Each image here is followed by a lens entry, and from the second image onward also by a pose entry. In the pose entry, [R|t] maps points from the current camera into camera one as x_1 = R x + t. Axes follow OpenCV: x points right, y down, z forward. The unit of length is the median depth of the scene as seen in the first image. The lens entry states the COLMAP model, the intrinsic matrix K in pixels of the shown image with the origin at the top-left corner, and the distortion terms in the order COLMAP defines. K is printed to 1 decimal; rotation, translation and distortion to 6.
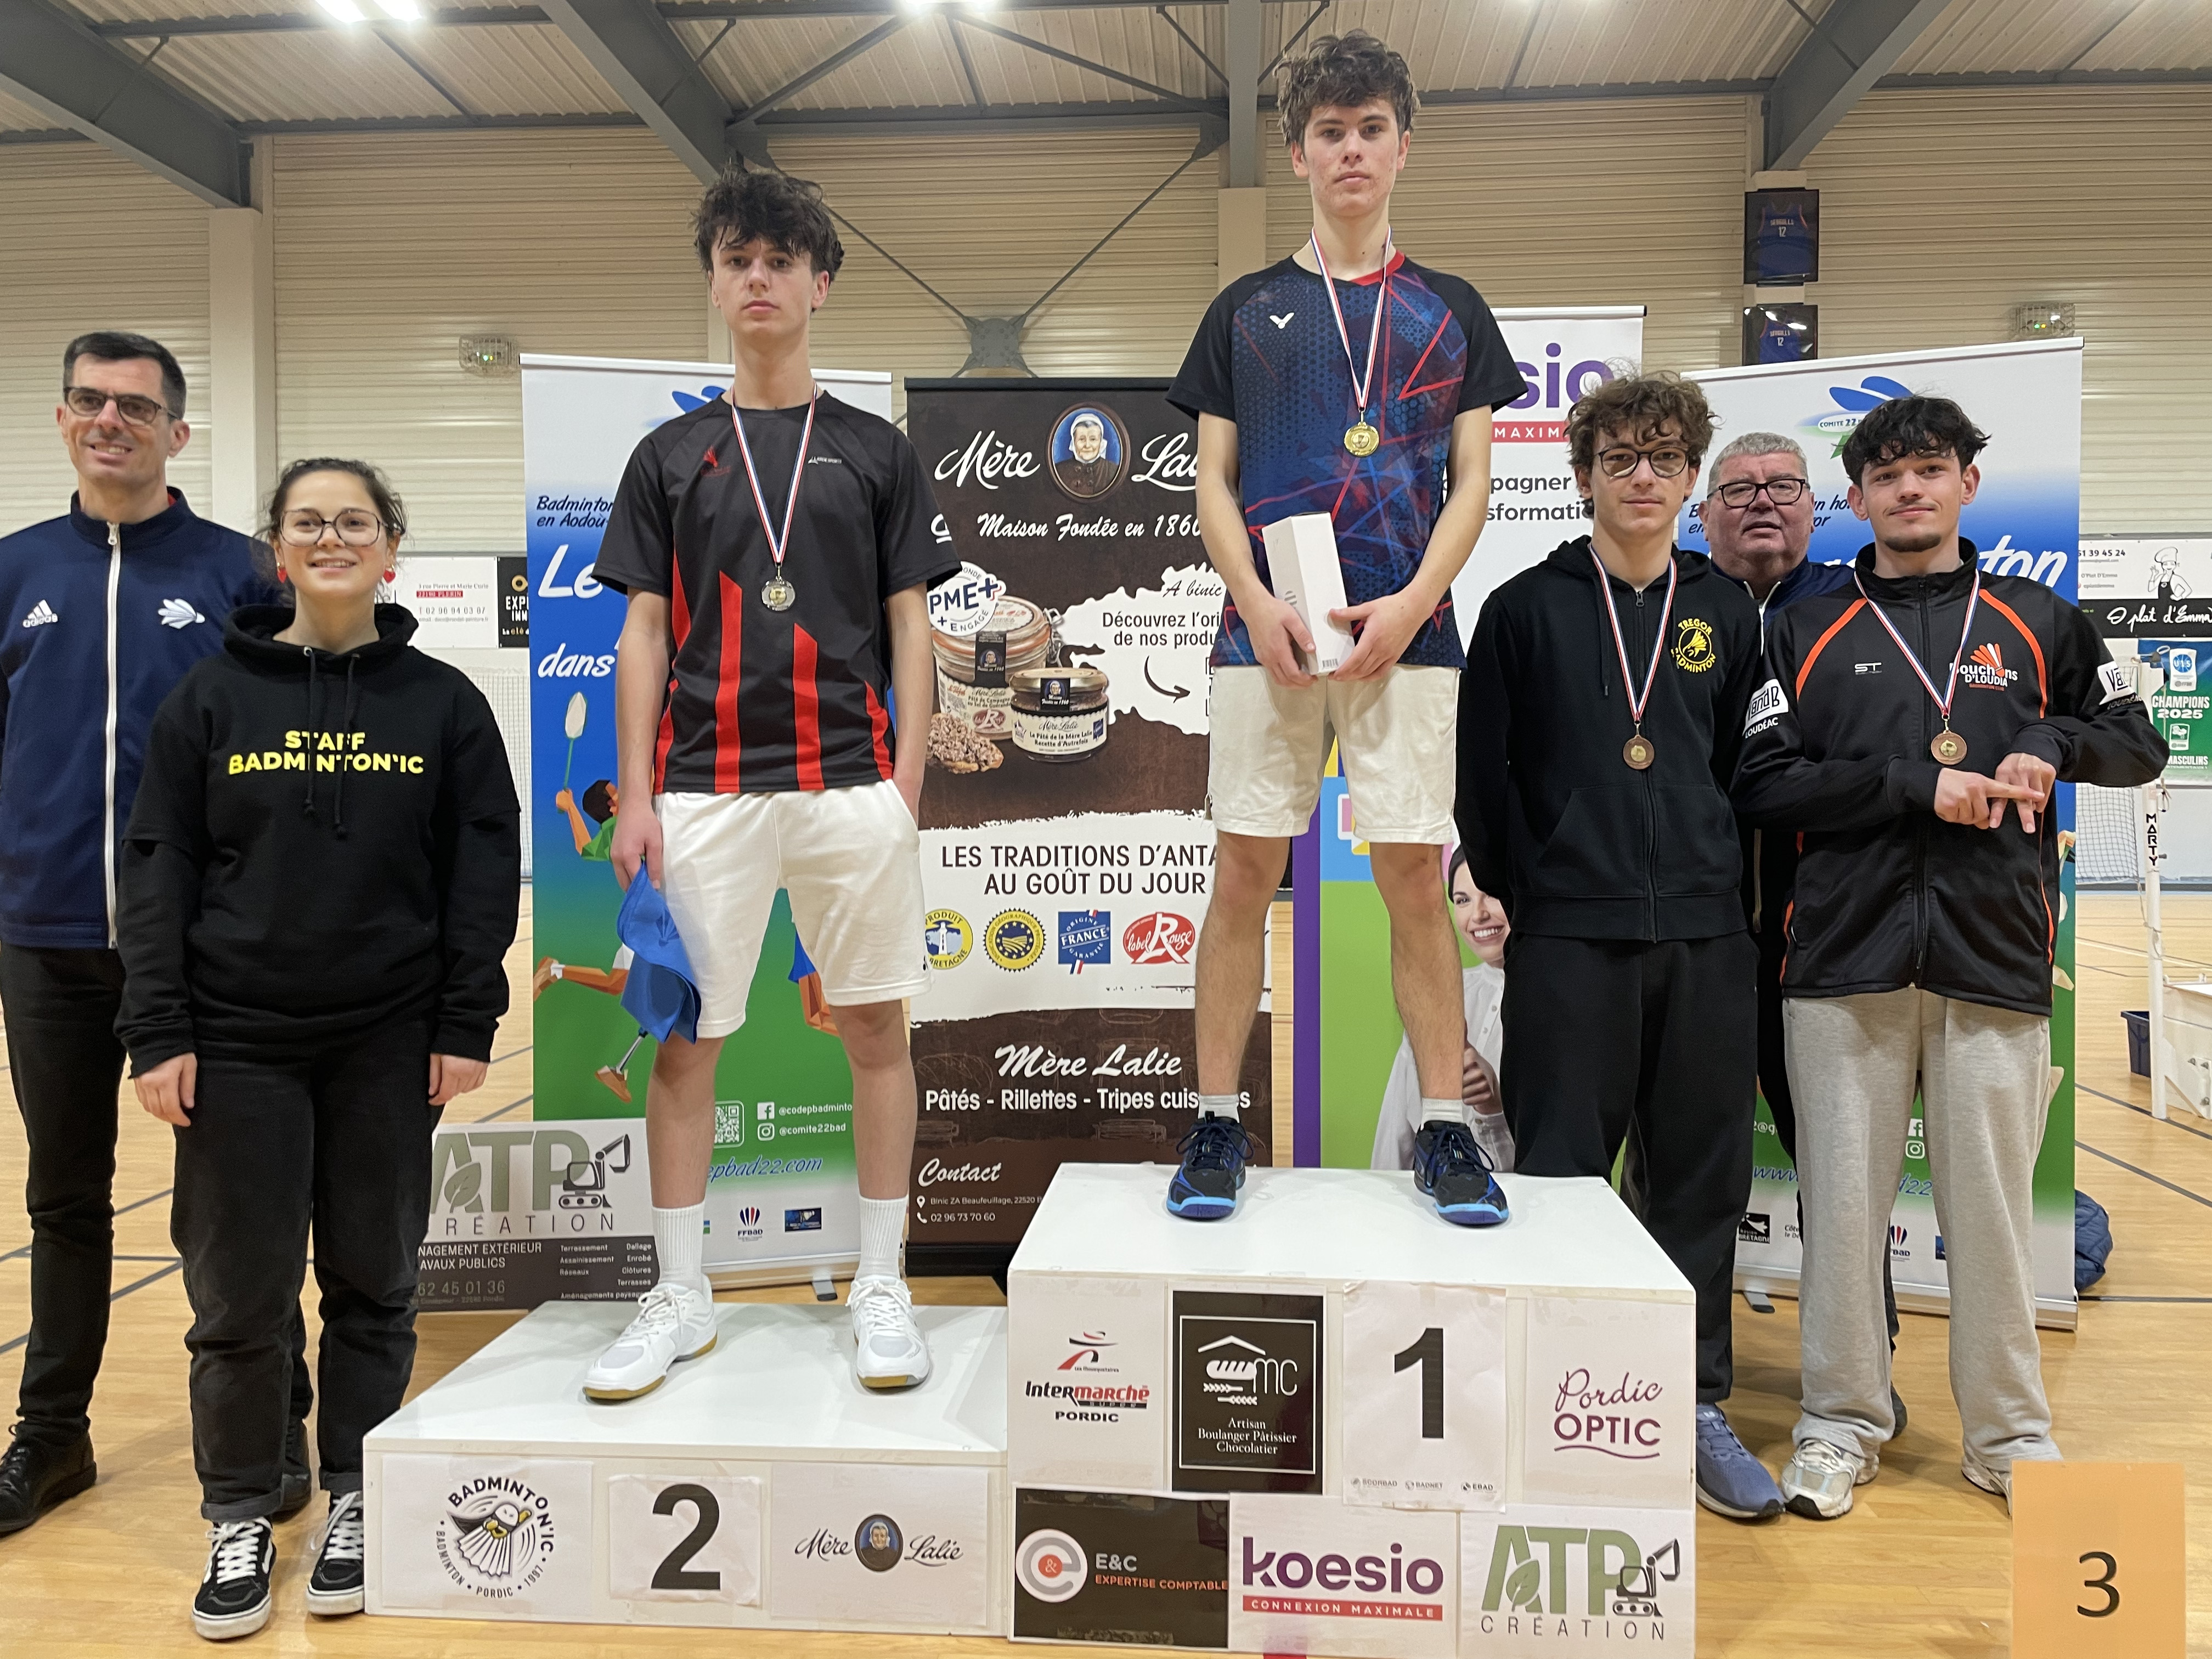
lens RADIAL K [[1679.3, 0, 1117.6], [0, 1679.3, 803.4], [0, 0, 1]] dist [0.089923, -0.117084]
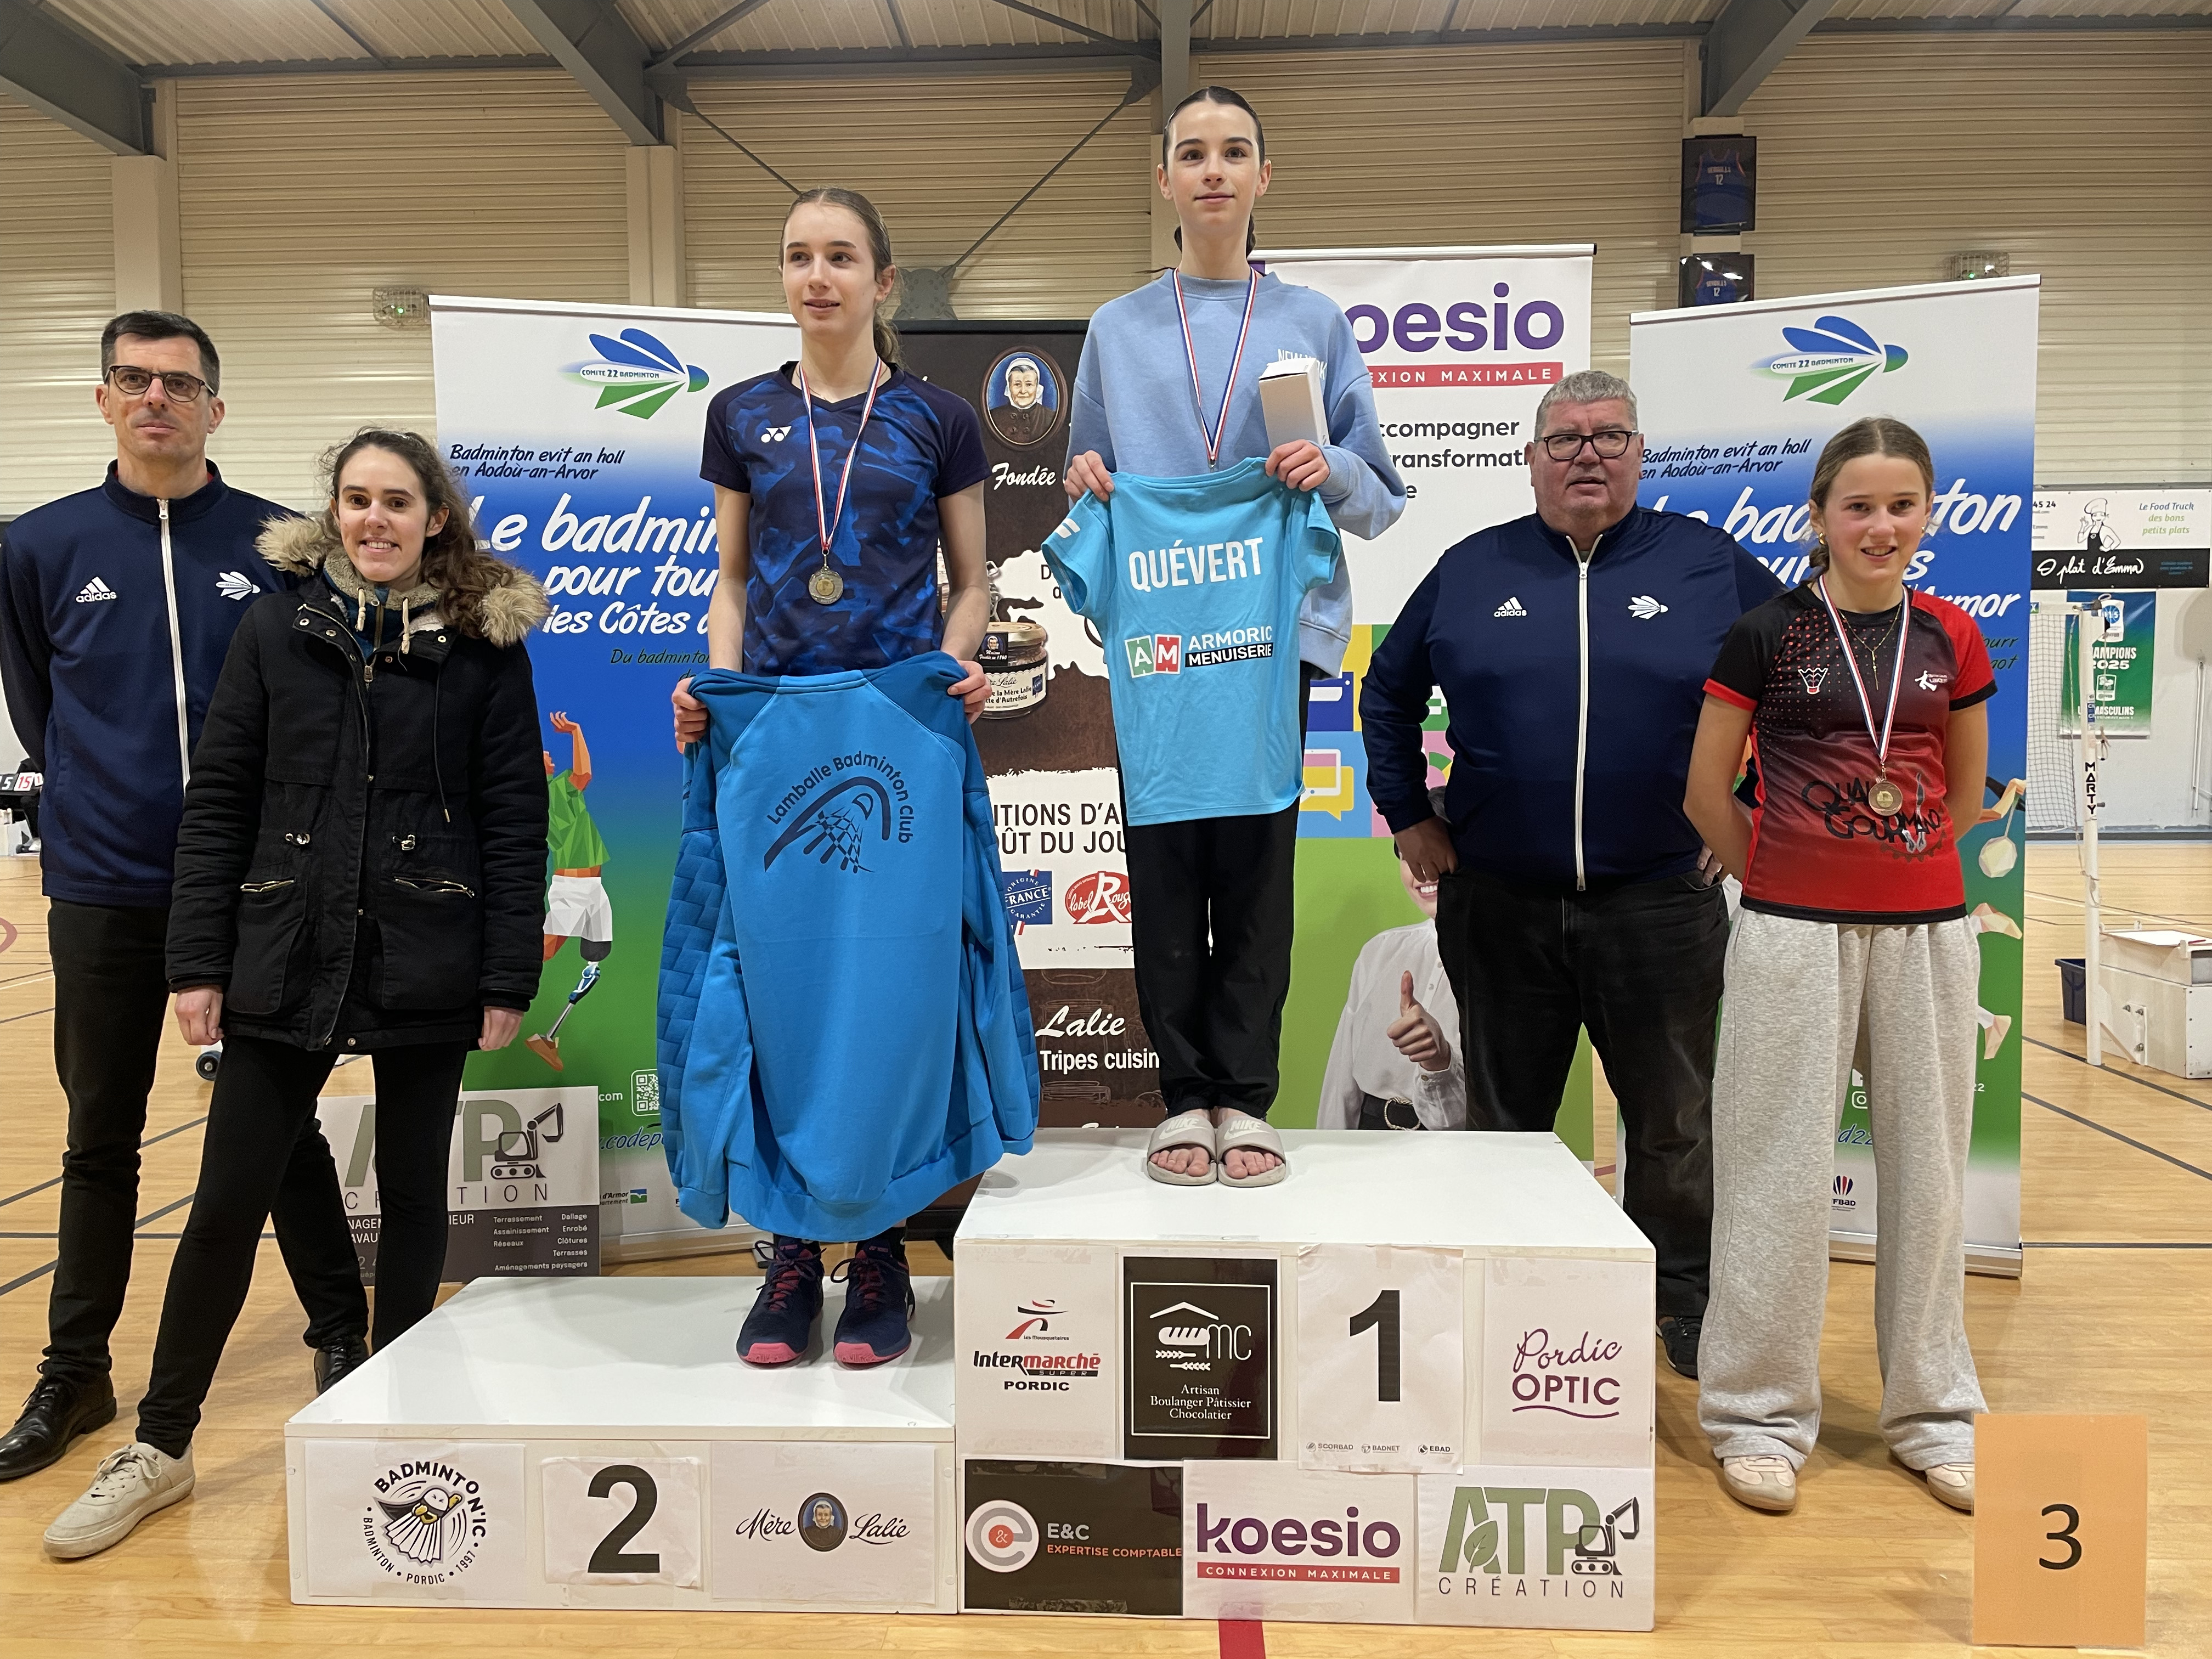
lens RADIAL K [[1676.9, 0, 1095.3], [0, 1676.9, 830.4], [0, 0, 1]] dist [0.094334, -0.121415]
pose [[0.999638, -0.009978, 0.025000, -0.005489], [0.008992, 0.999190, 0.039230, 0.003878], [-0.025371, -0.038991, 0.998917, 0.037562]]
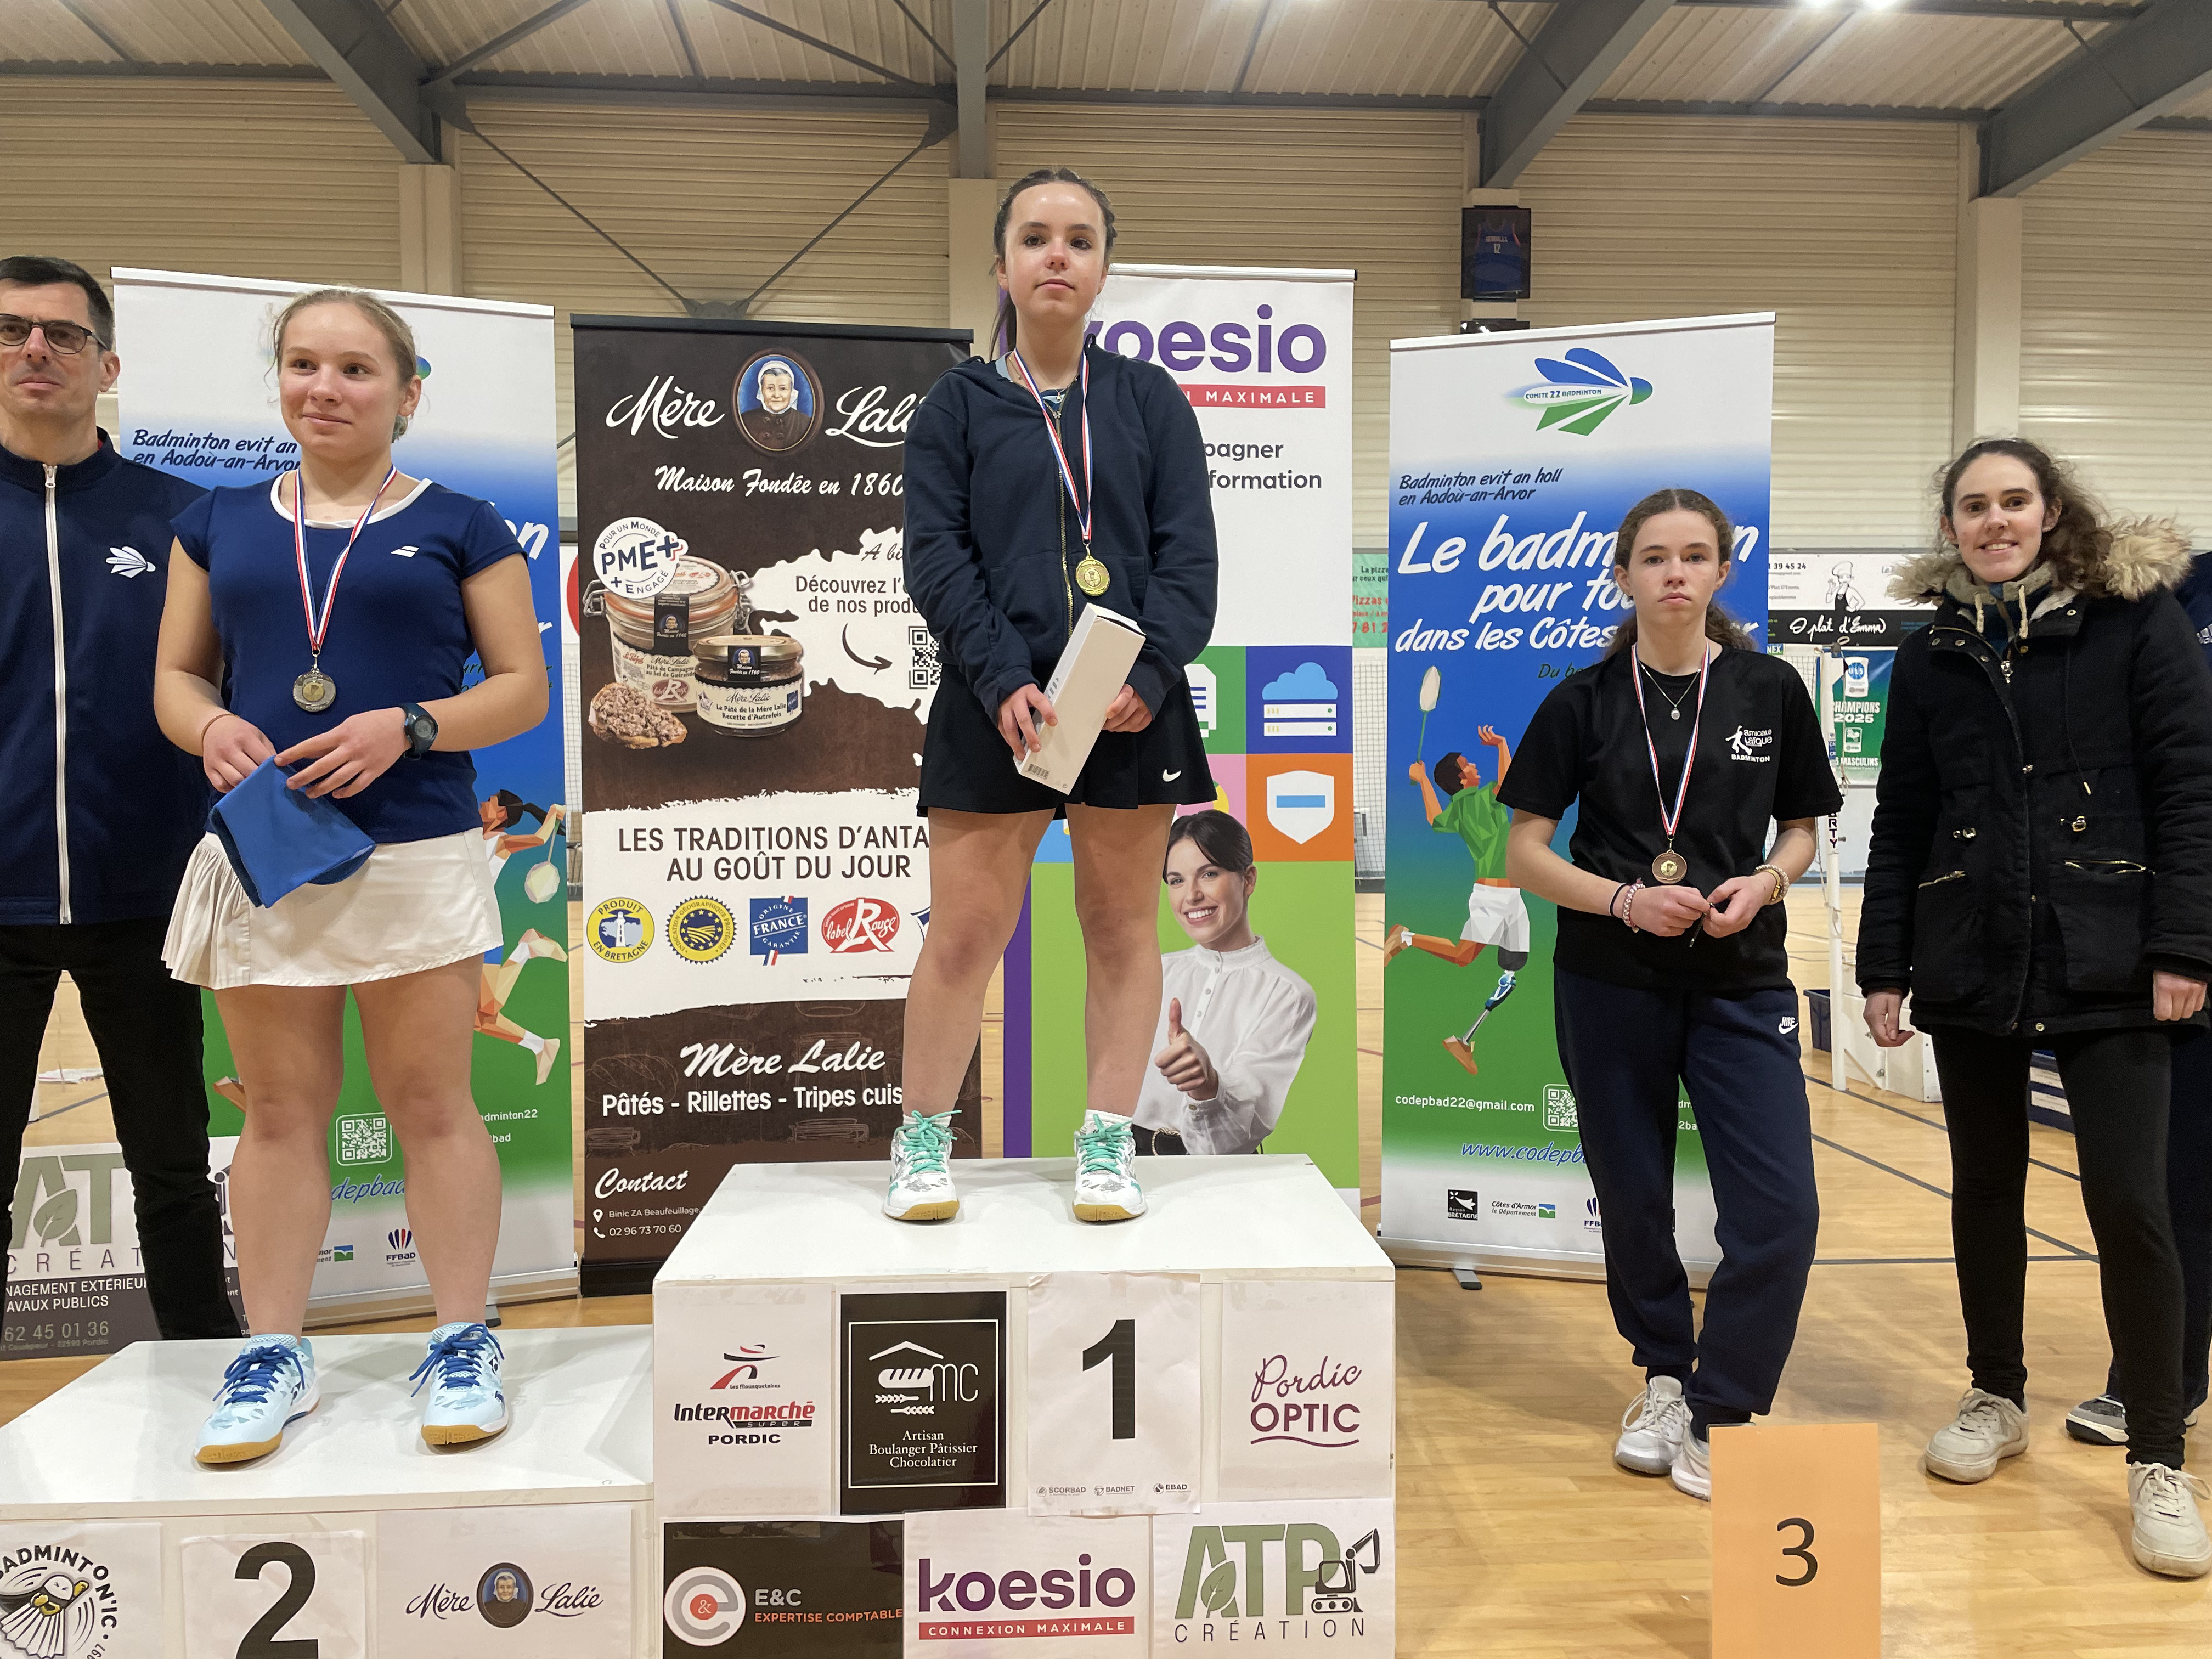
lens RADIAL K [[1679.8, 0, 1098.6], [0, 1679.8, 838.0], [0, 0, 1]] dist [0.085969, -0.110893]
pose [[0.990213, -0.007382, 0.139369, 0.044590], [0.005360, 0.999875, 0.014879, 0.031326], [-0.139461, -0.013987, 0.990129, 0.088736]]
